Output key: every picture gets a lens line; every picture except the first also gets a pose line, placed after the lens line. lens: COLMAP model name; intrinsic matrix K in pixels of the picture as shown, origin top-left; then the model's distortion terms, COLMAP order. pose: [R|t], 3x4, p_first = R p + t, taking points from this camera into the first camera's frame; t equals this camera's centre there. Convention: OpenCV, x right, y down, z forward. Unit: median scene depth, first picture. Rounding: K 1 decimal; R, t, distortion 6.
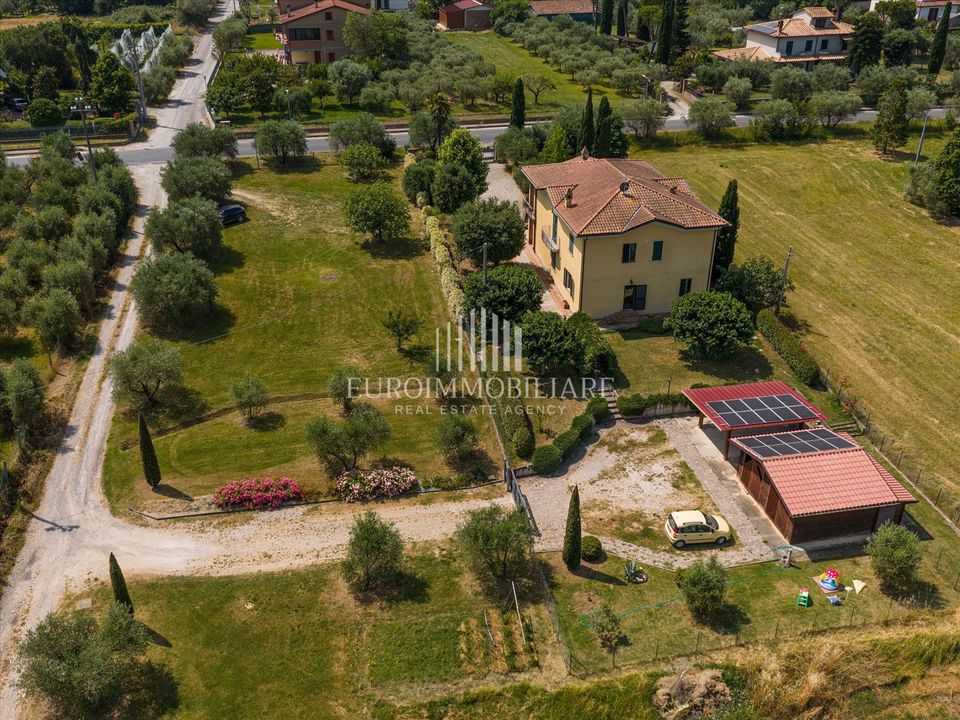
lens RADIAL K [[864.2, 0, 491.3], [0, 864.2, 362.9], [0, 0, 1]] dist [0.064899, -0.117437]
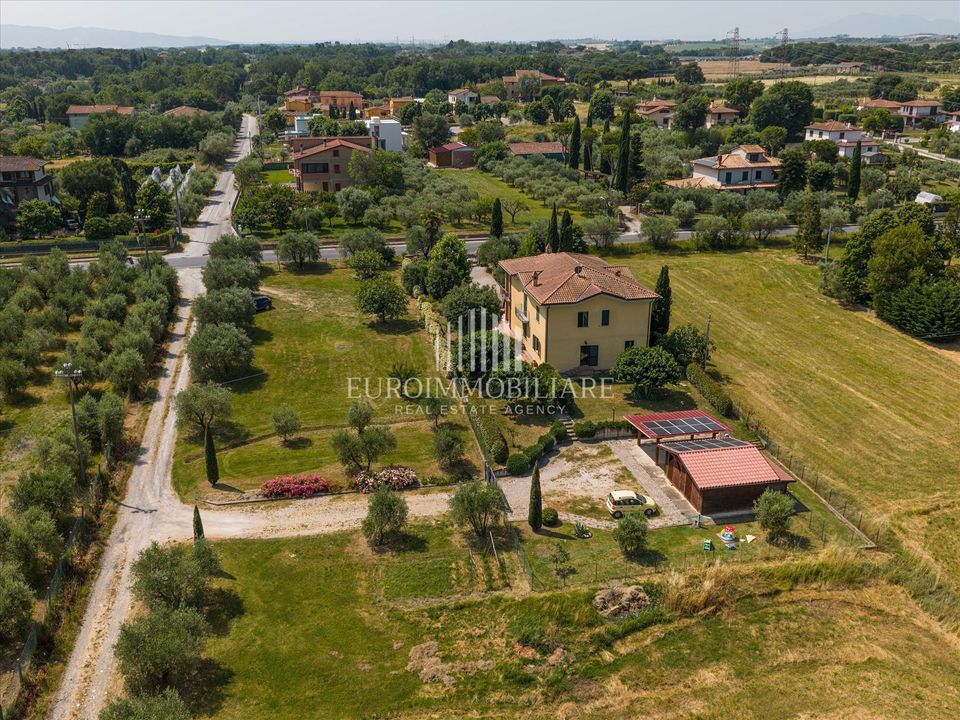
lens RADIAL K [[864.2, 0, 491.3], [0, 864.2, 362.9], [0, 0, 1]] dist [0.064899, -0.117437]
pose [[0.999848, -0.008189, 0.015367, 0.004605], [0.010463, 0.987969, -0.154298, 0.122552], [-0.013918, 0.154435, 0.987905, -0.224846]]
